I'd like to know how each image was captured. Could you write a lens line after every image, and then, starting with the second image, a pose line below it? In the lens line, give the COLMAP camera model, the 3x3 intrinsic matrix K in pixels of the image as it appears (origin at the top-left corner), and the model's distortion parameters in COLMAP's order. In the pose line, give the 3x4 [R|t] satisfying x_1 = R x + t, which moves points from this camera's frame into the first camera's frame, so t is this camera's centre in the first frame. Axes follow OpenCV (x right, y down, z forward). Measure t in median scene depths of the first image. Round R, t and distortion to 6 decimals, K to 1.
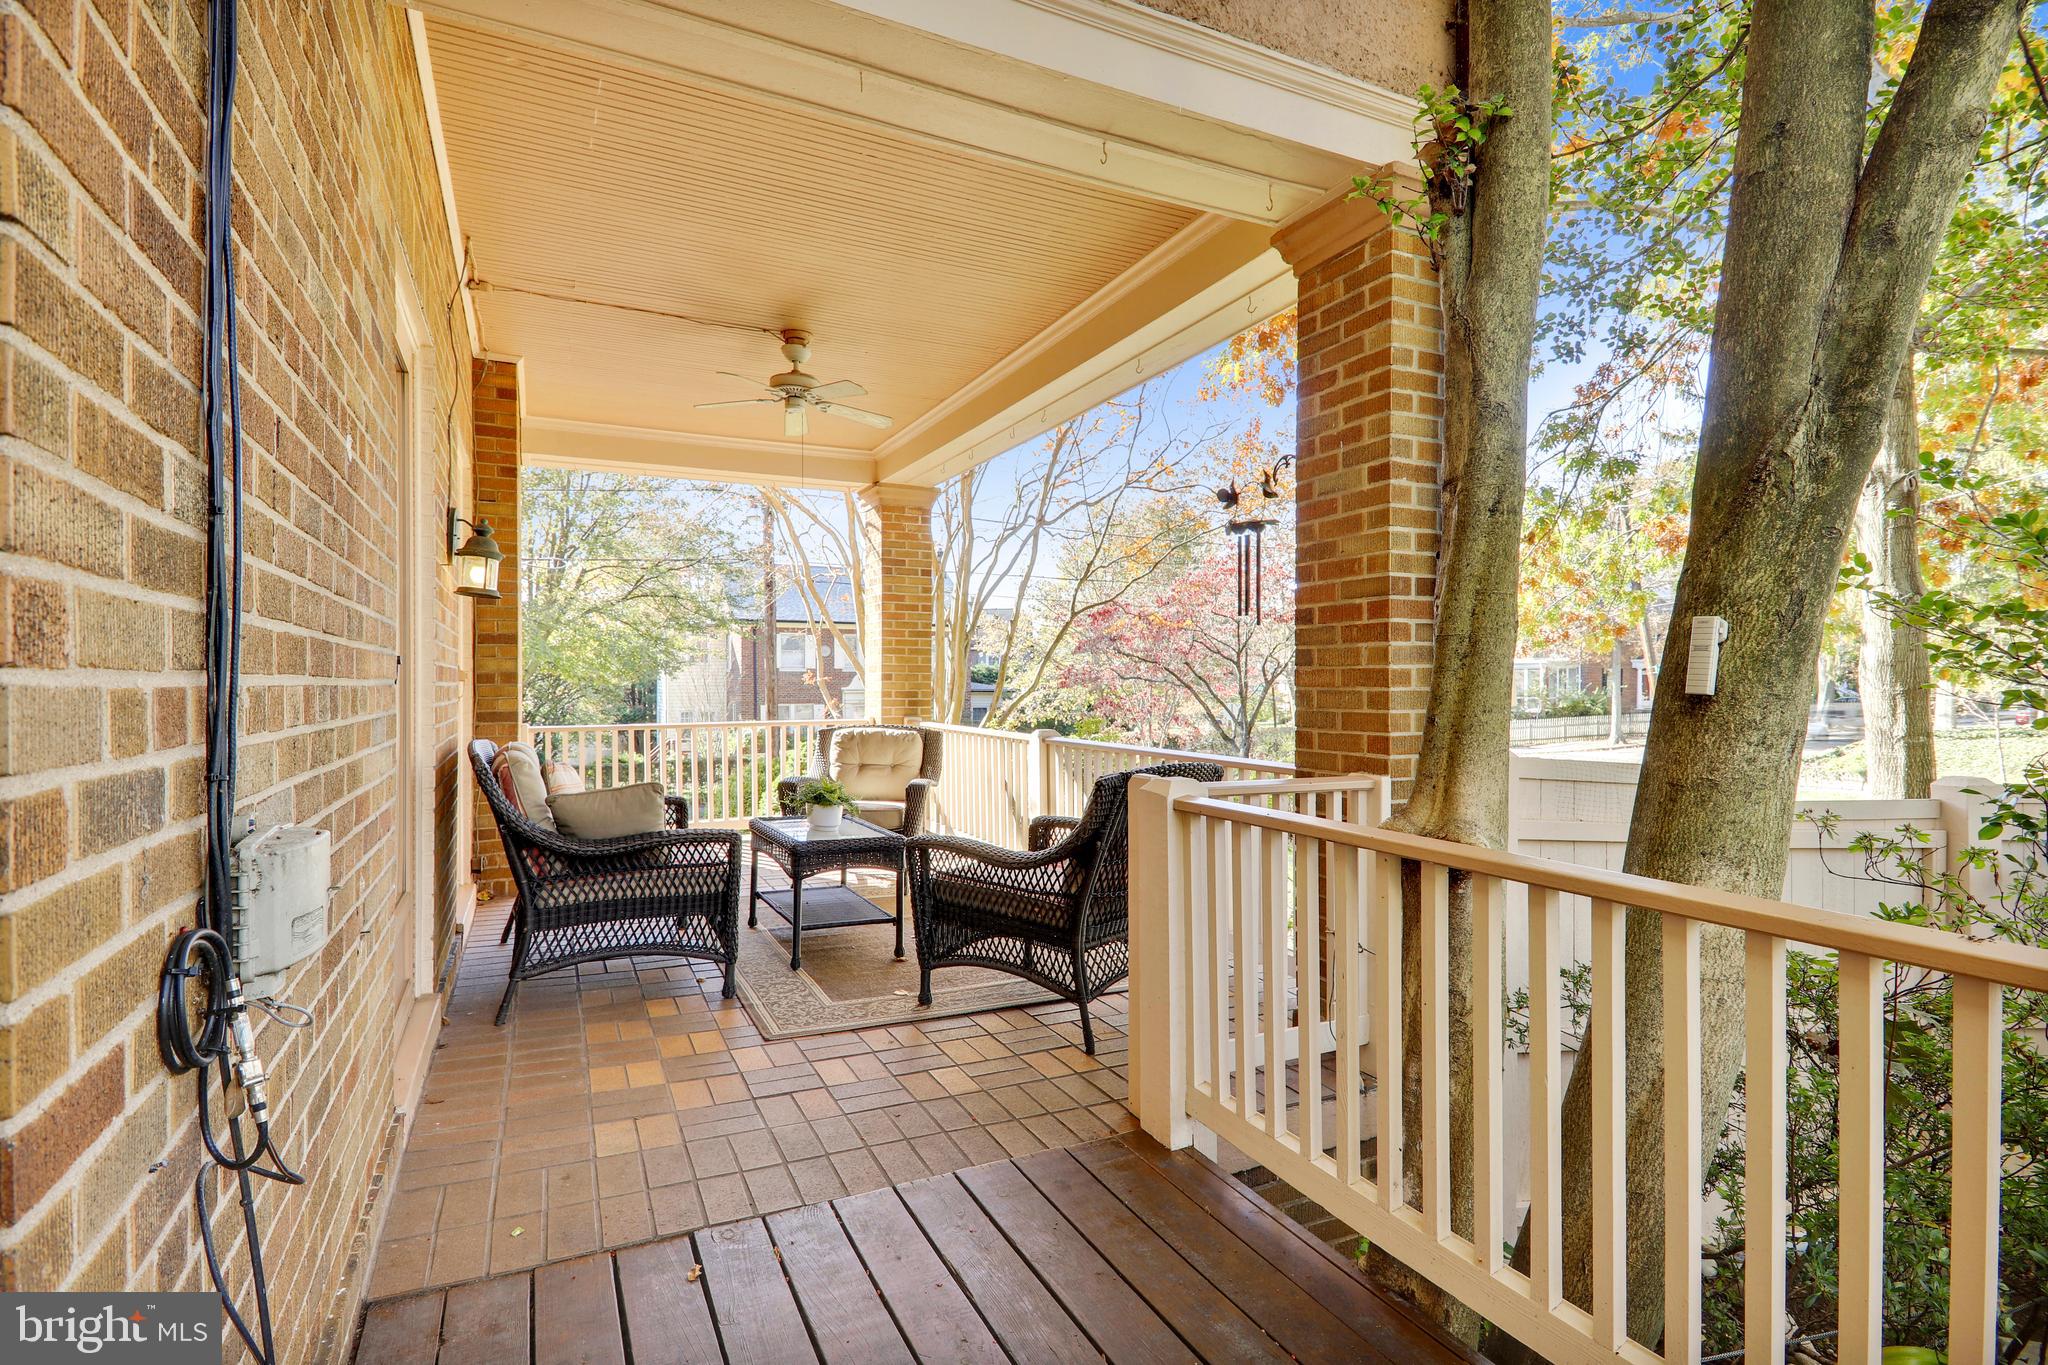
lens RADIAL K [[992.2, 0, 1031.1], [0, 992.2, 701.1], [0, 0, 1]] dist [0.014033, -0.002862]
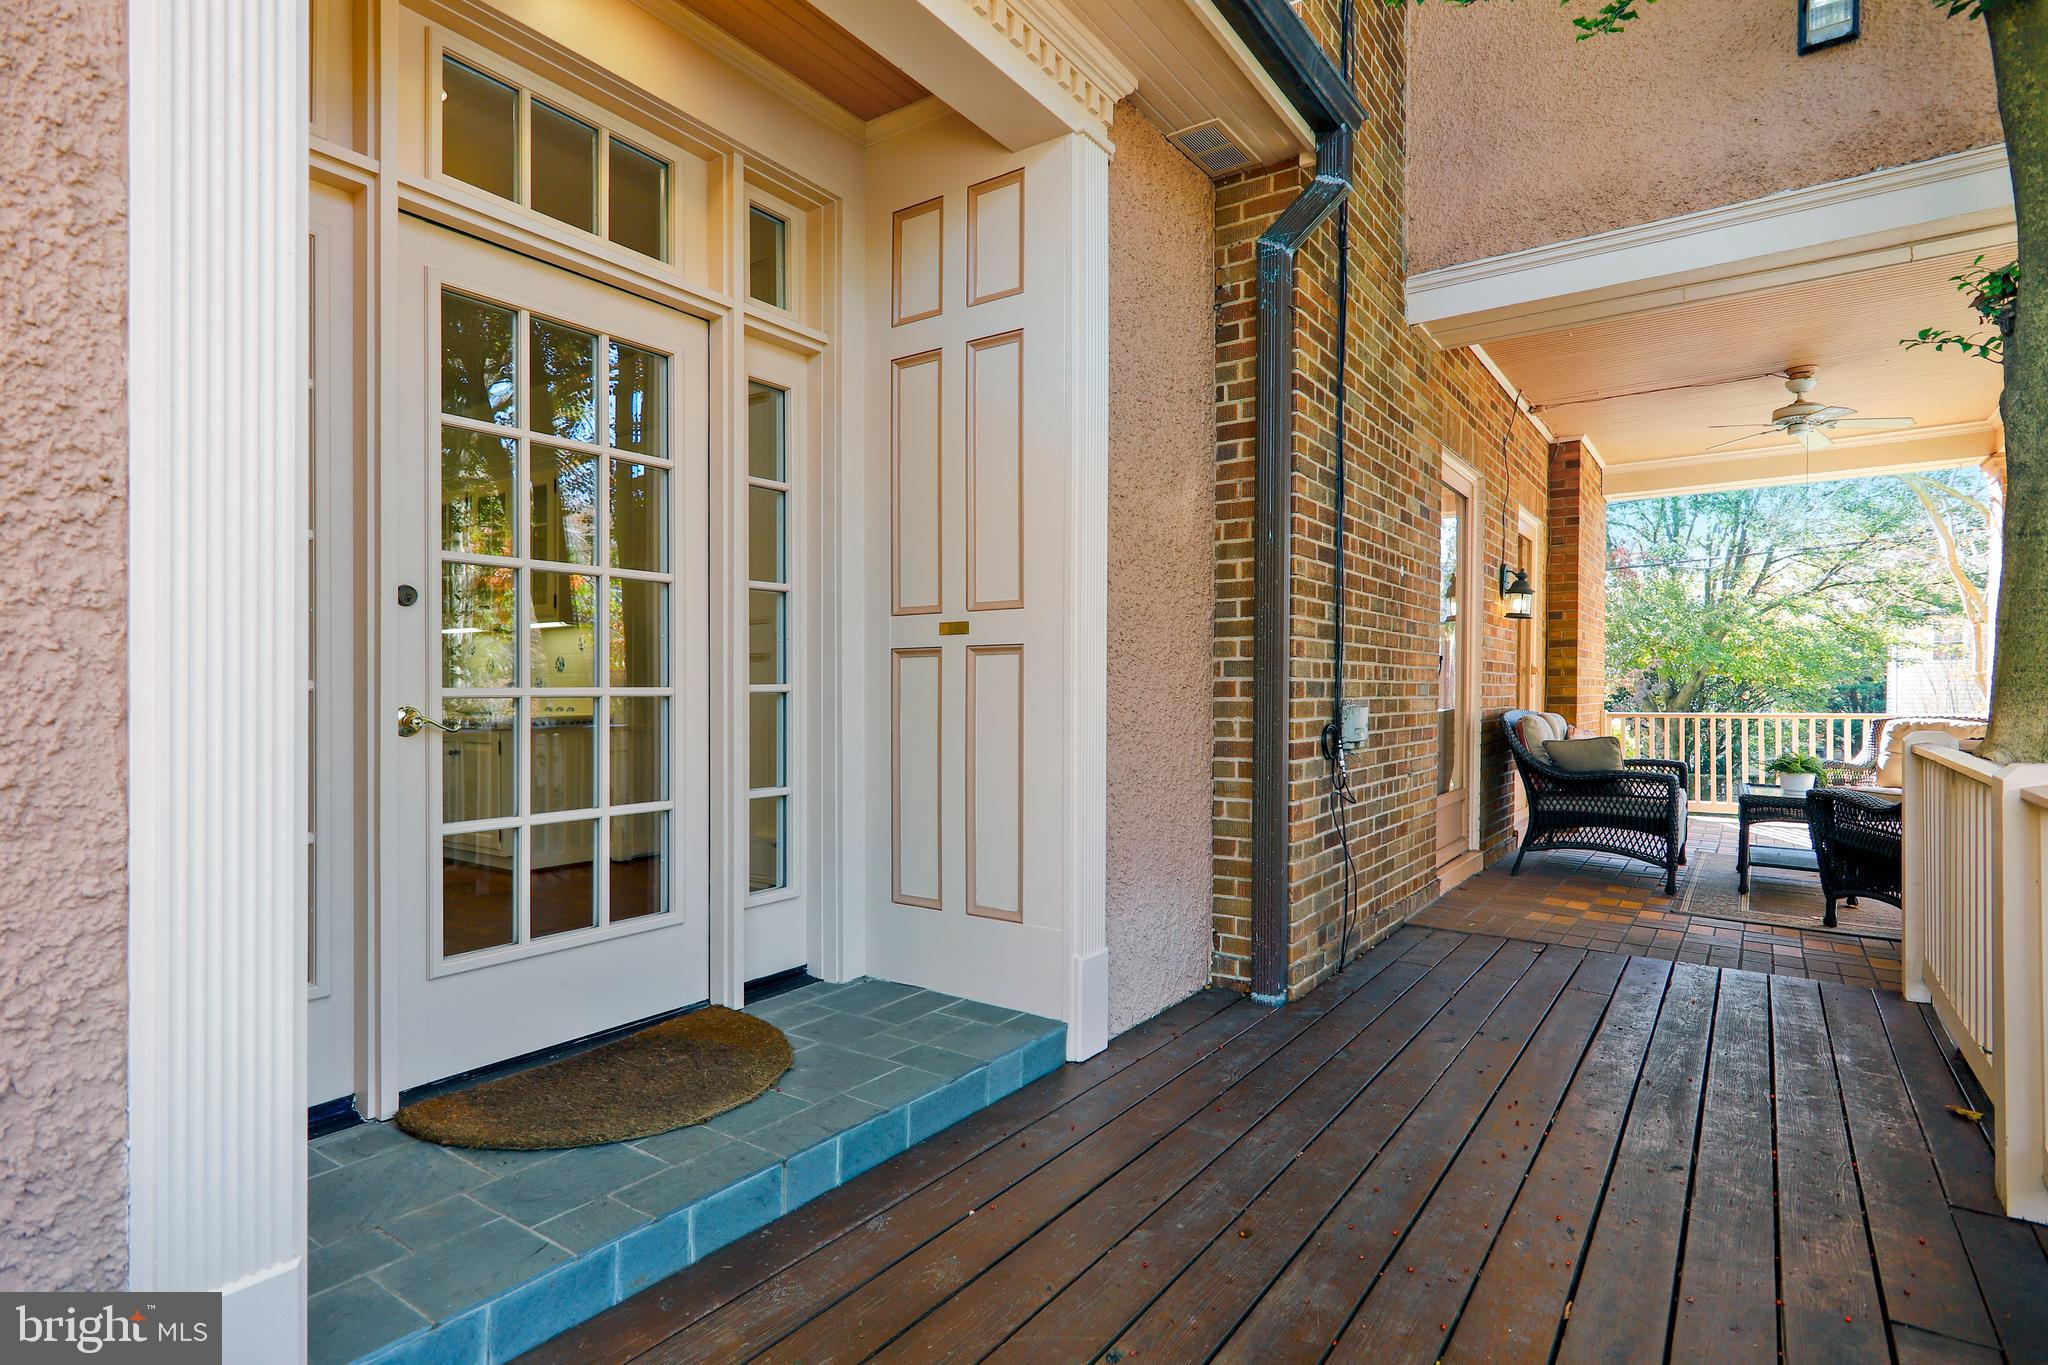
lens RADIAL K [[1035.2, 0, 1027.0], [0, 1035.2, 691.2], [0, 0, 1]] dist [-0.011451, -0.000230]
pose [[0.480457, 0.002059, -0.877016, 0.493697], [-0.015225, 0.999866, -0.005993, 0.032064], [0.876886, 0.016232, 0.480425, -0.458255]]
